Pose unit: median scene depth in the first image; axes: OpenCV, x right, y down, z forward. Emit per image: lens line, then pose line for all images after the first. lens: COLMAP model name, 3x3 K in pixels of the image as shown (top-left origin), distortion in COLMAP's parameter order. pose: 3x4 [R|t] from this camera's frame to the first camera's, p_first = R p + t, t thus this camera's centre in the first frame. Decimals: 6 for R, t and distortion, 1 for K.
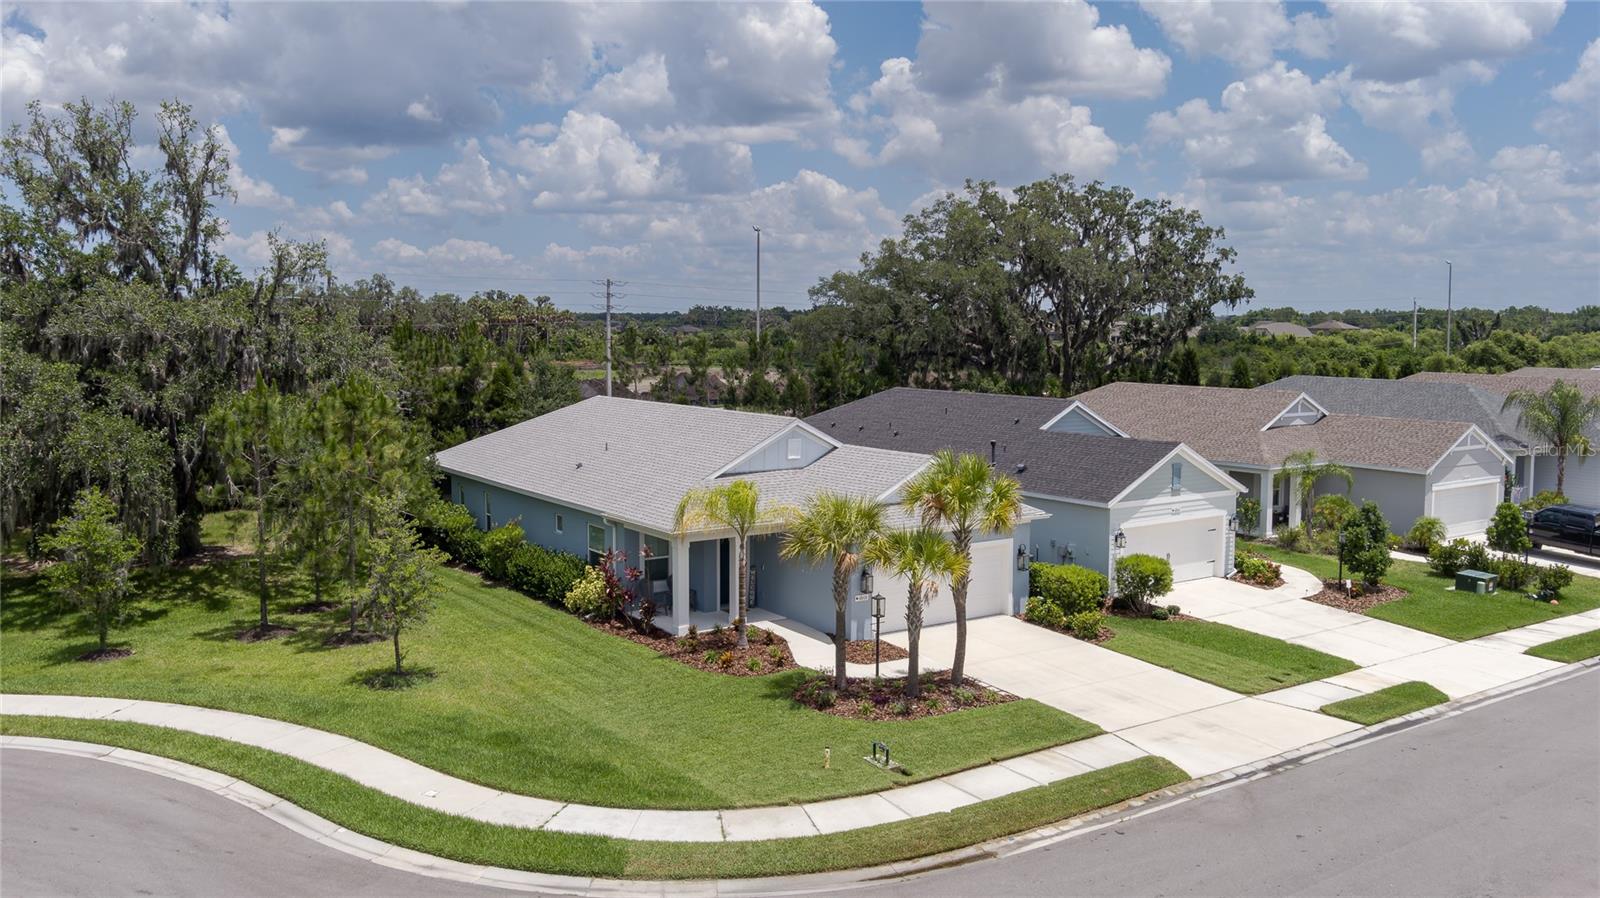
lens RADIAL K [[1360.2, 0, 800.0], [0, 1360.2, 449.0], [0, 0, 1]] dist [-0.062609, 0.011976]
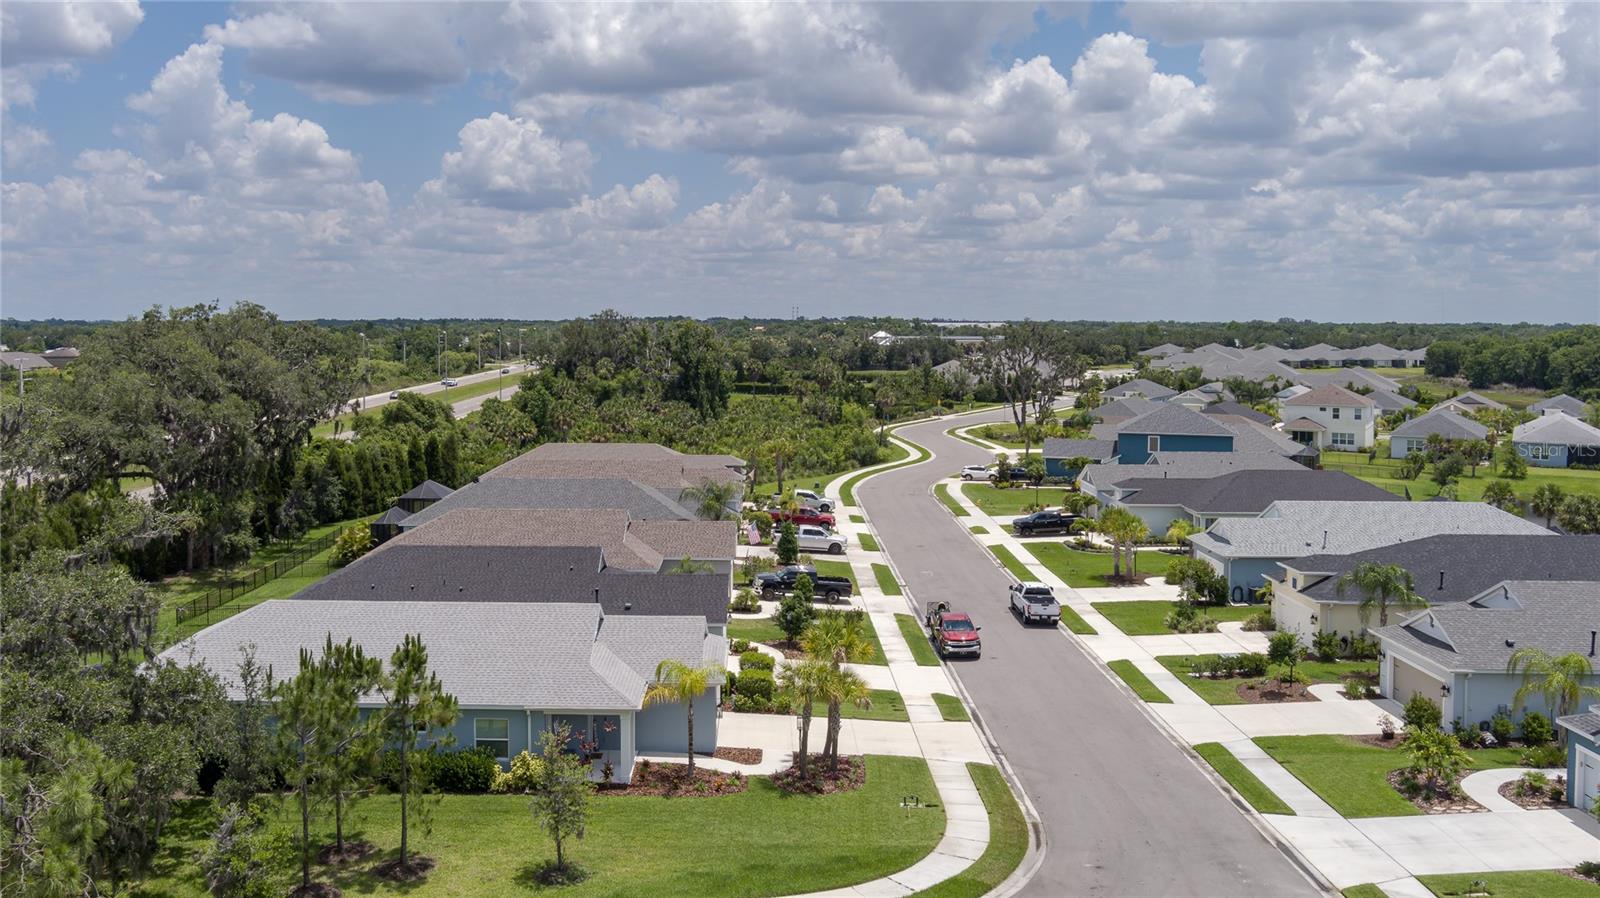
lens RADIAL K [[1360.2, 0, 800.0], [0, 1360.2, 449.0], [0, 0, 1]] dist [-0.062609, 0.011976]
pose [[0.545243, -0.078652, 0.834580, -1.270440], [0.070941, 0.996346, 0.047550, -0.284963], [-0.835271, 0.033279, 0.548830, 0.117967]]
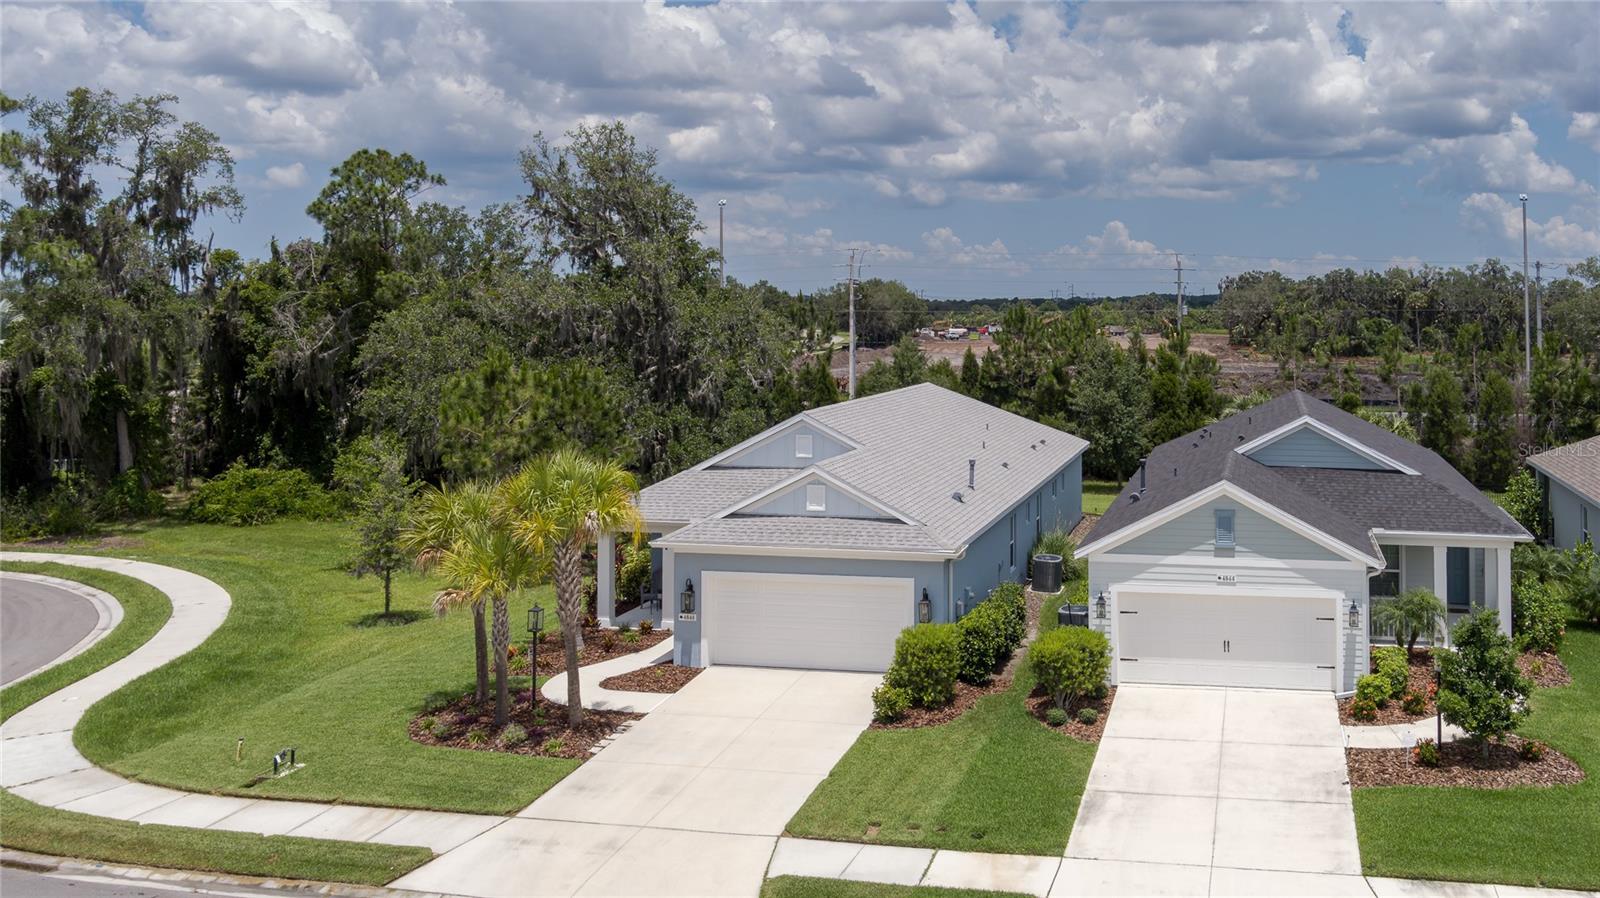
lens RADIAL K [[1360.2, 0, 800.0], [0, 1360.2, 449.0], [0, 0, 1]] dist [-0.062609, 0.011976]
pose [[0.715732, 0.077713, -0.694037, 0.825600], [-0.070156, 0.996763, 0.039262, -0.042809], [0.694842, 0.020589, 0.718868, 0.517572]]
